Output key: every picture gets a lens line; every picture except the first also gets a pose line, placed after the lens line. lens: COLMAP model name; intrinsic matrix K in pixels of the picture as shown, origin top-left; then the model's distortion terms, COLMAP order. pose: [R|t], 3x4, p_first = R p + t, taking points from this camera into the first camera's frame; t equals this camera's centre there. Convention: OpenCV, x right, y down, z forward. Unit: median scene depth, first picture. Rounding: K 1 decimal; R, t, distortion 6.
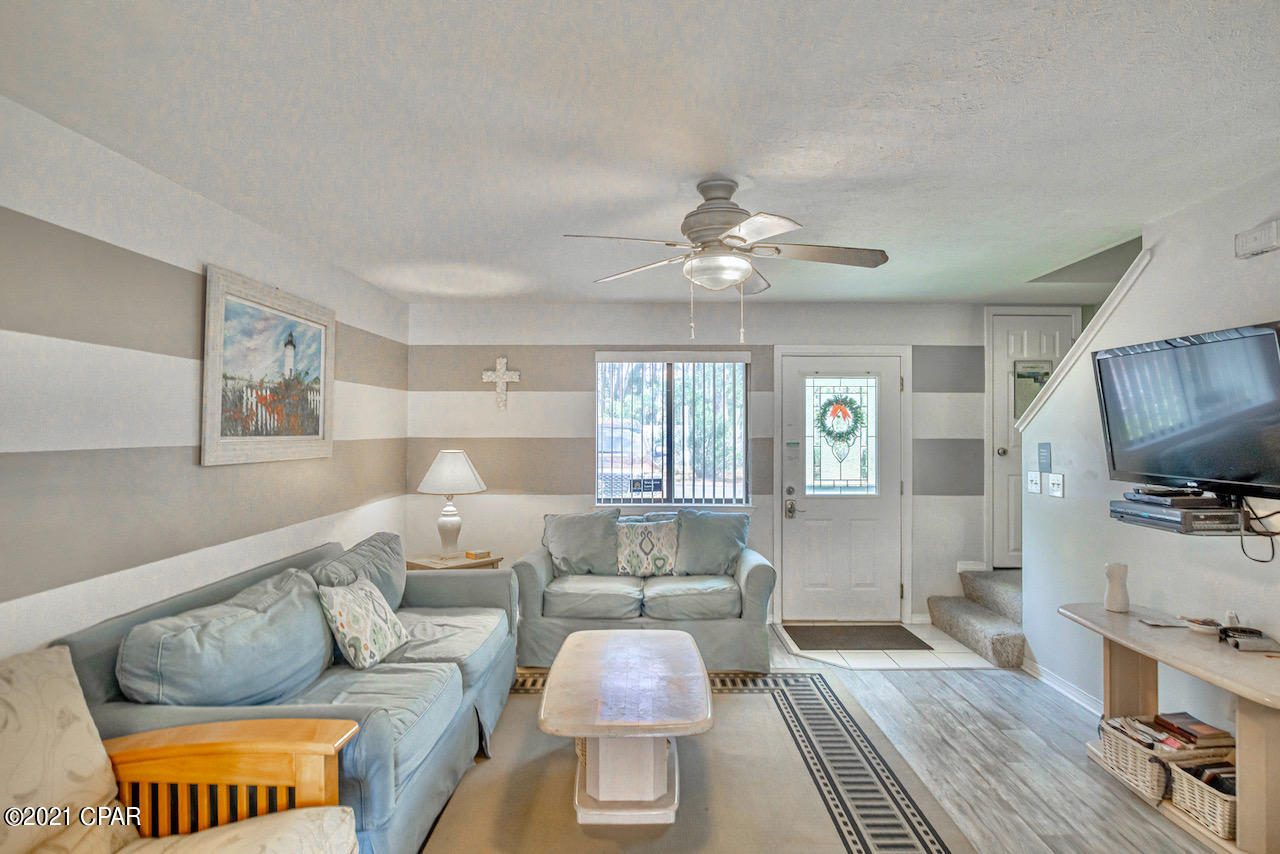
lens RADIAL K [[691.8, 0, 638.8], [0, 691.8, 420.1], [0, 0, 1]] dist [-0.034070, 0.009723]
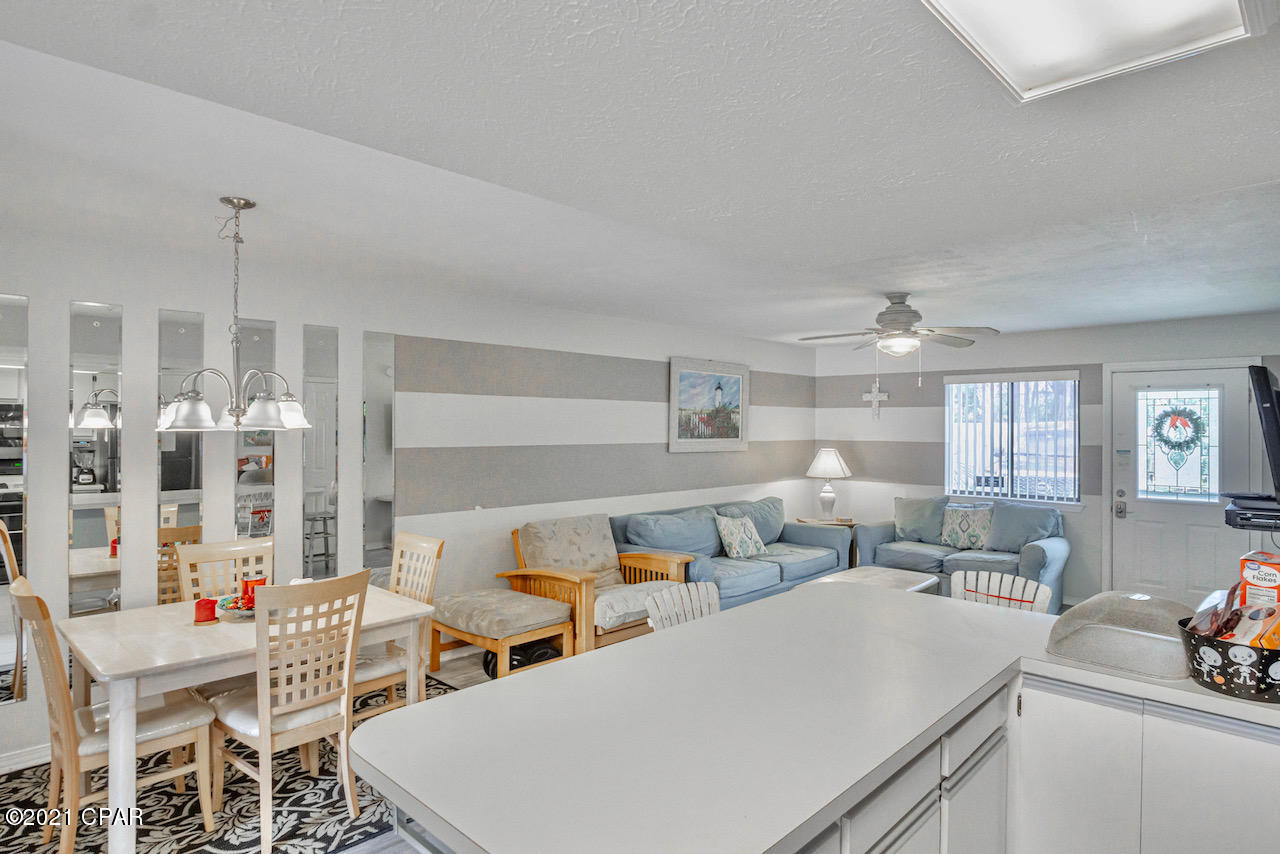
lens RADIAL K [[709.4, 0, 640.0], [0, 709.4, 427.0], [0, 0, 1]] dist [-0.028188, 0.001942]
pose [[0.726938, 0.004177, -0.686691, 0.537557], [0.002898, 0.999954, 0.009150, -0.021516], [0.686697, -0.008642, 0.726892, -0.440019]]
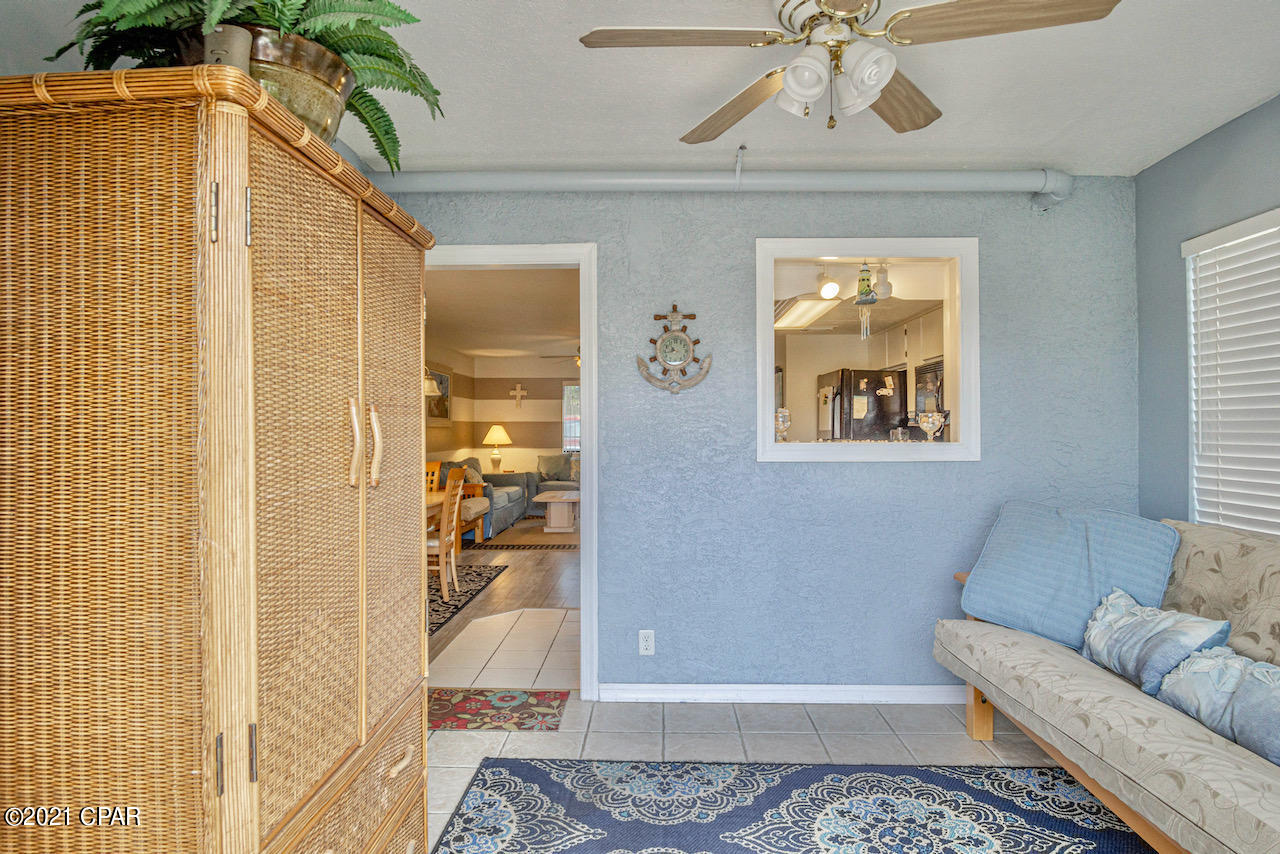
lens RADIAL K [[704.7, 0, 634.1], [0, 704.7, 405.8], [0, 0, 1]] dist [-0.021940, 0.001114]
pose [[0.999769, -0.003659, -0.021174, 0.252789], [0.003155, 0.999712, -0.023775, 0.036757], [0.021255, 0.023702, 0.999493, -1.446908]]
